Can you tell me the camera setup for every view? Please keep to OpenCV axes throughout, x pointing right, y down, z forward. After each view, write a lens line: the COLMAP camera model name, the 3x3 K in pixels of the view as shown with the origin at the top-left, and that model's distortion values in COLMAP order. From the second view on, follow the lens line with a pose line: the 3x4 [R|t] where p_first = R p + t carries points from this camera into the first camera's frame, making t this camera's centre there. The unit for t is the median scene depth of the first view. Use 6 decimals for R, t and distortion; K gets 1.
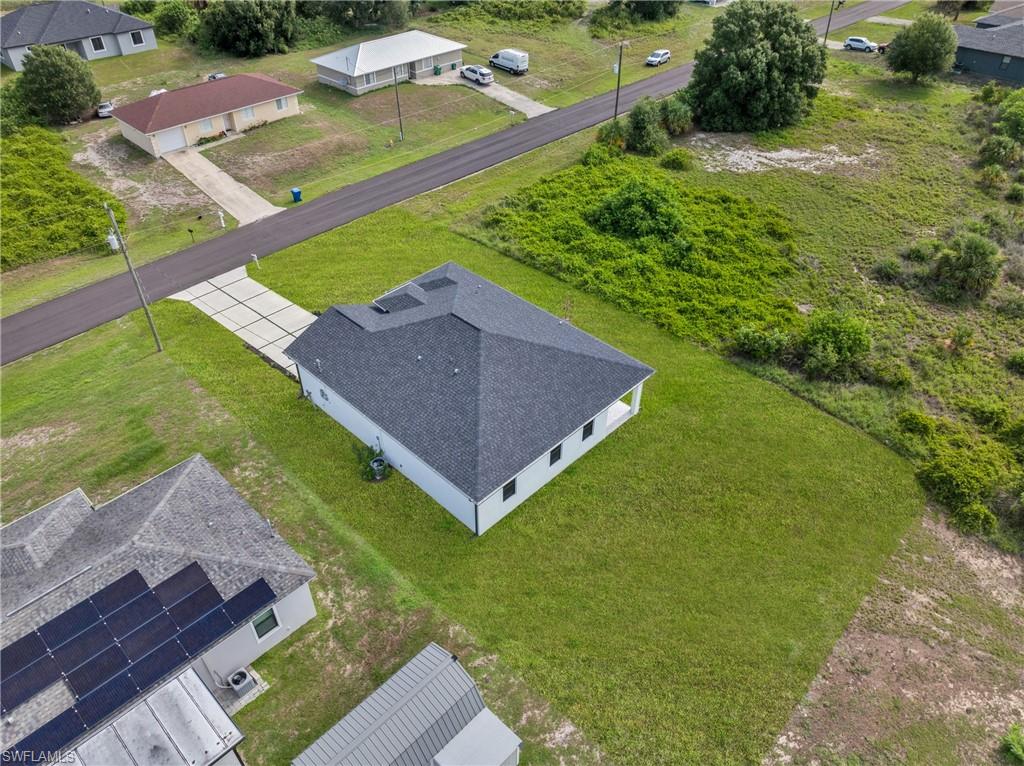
lens RADIAL K [[720.2, 0, 512.9], [0, 720.2, 382.5], [0, 0, 1]] dist [-0.053267, 0.016784]
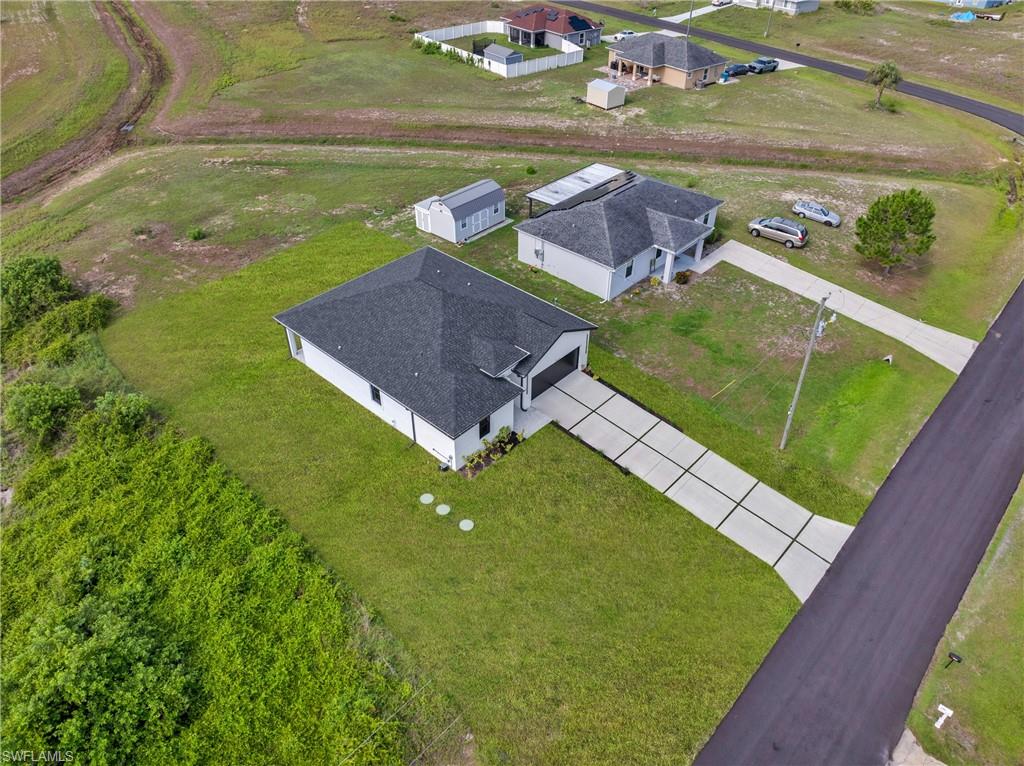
lens RADIAL K [[720.2, 0, 512.4], [0, 720.2, 384.1], [0, 0, 1]] dist [-0.053267, 0.016784]
pose [[-0.999397, 0.008279, -0.033713, -0.105370], [-0.031227, 0.209827, 0.977240, -0.793849], [0.015164, 0.977703, -0.209442, 0.936252]]
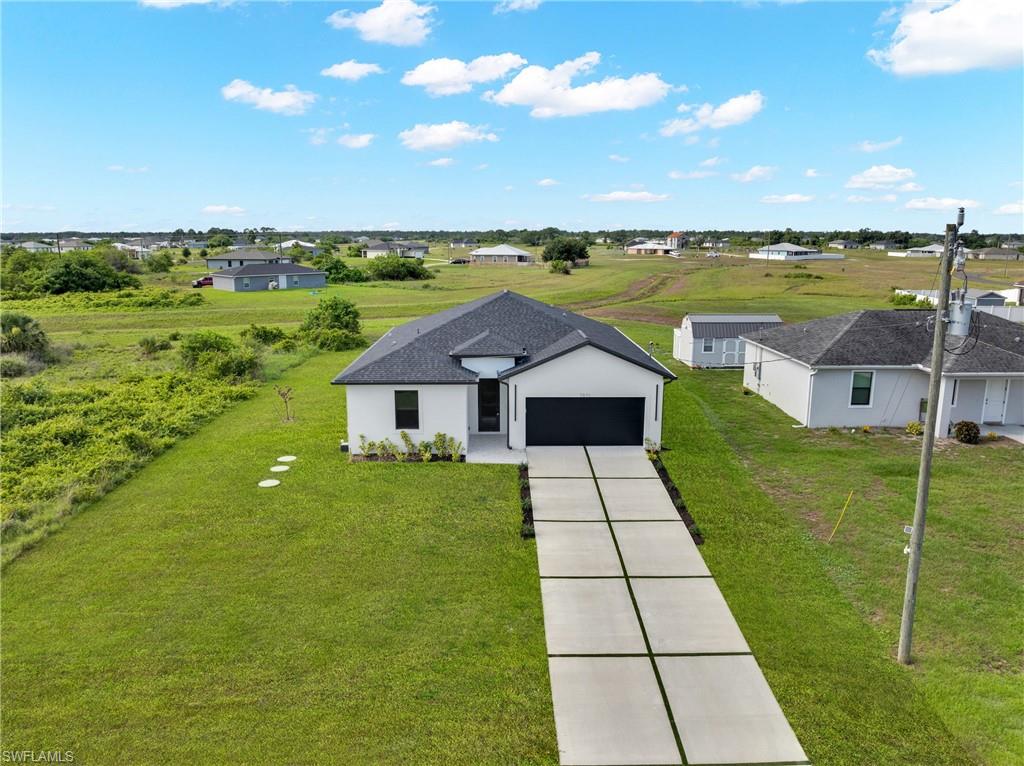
lens RADIAL K [[720.2, 0, 513.5], [0, 720.2, 383.2], [0, 0, 1]] dist [-0.053267, 0.016784]
pose [[-0.711349, -0.148399, 0.686994, -0.490825], [0.442878, 0.664344, 0.602085, -0.378337], [-0.545749, 0.732547, -0.406858, 0.976872]]
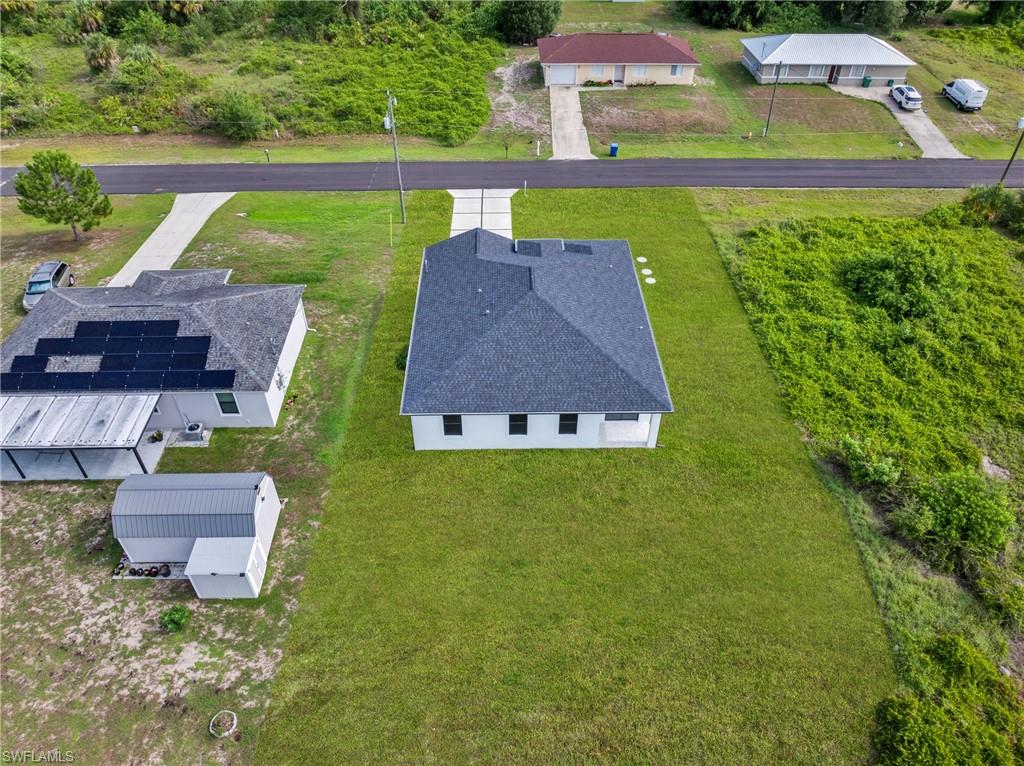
lens RADIAL K [[720.2, 0, 513.1], [0, 720.2, 382.1], [0, 0, 1]] dist [-0.053267, 0.016784]
pose [[0.711931, 0.454855, -0.535034, 0.358648], [-0.444451, 0.881725, 0.158192, -0.069892], [0.543707, 0.125175, 0.829888, 0.096103]]
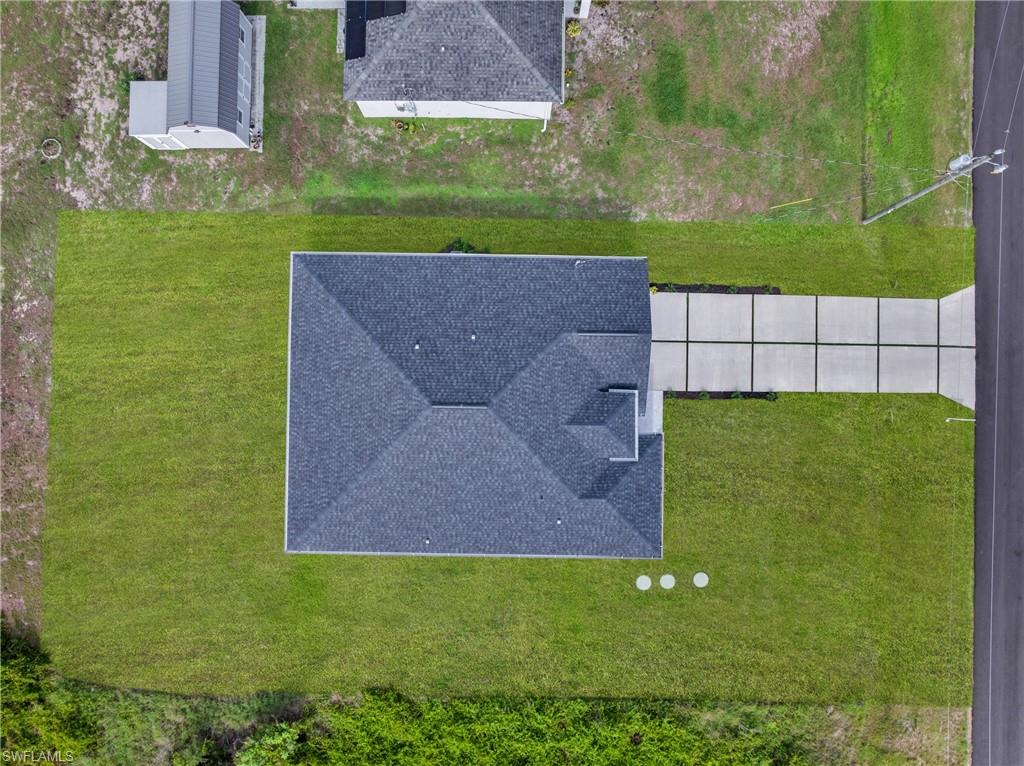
lens RADIAL K [[720.2, 0, 513.0], [0, 720.2, 380.6], [0, 0, 1]] dist [-0.053267, 0.016784]
pose [[-0.725442, 0.688030, -0.018678, -0.073984], [-0.446337, -0.449603, 0.773719, -0.463861], [0.523944, 0.569625, 0.633254, 0.350283]]
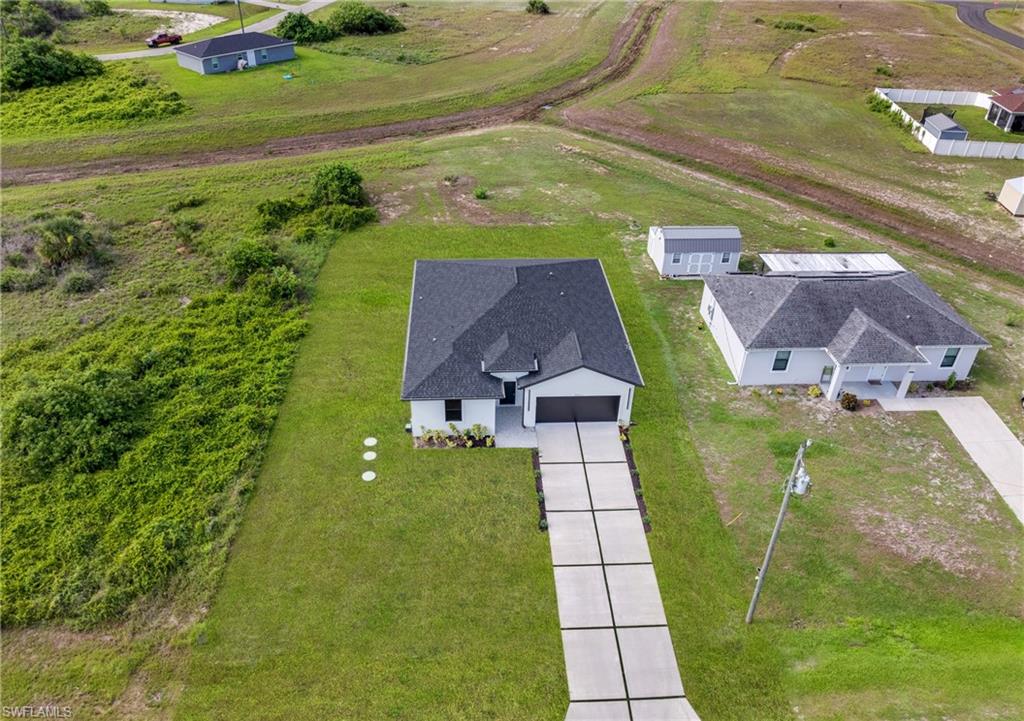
lens RADIAL K [[736.6, 0, 501.5], [0, 736.6, 381.8], [0, 0, 1]] dist [-0.051110, 0.013871]
pose [[-0.733103, -0.409465, 0.543046, -0.514871], [0.418548, 0.357736, 0.834771, -0.691362], [-0.536077, 0.839264, -0.090877, 0.845824]]
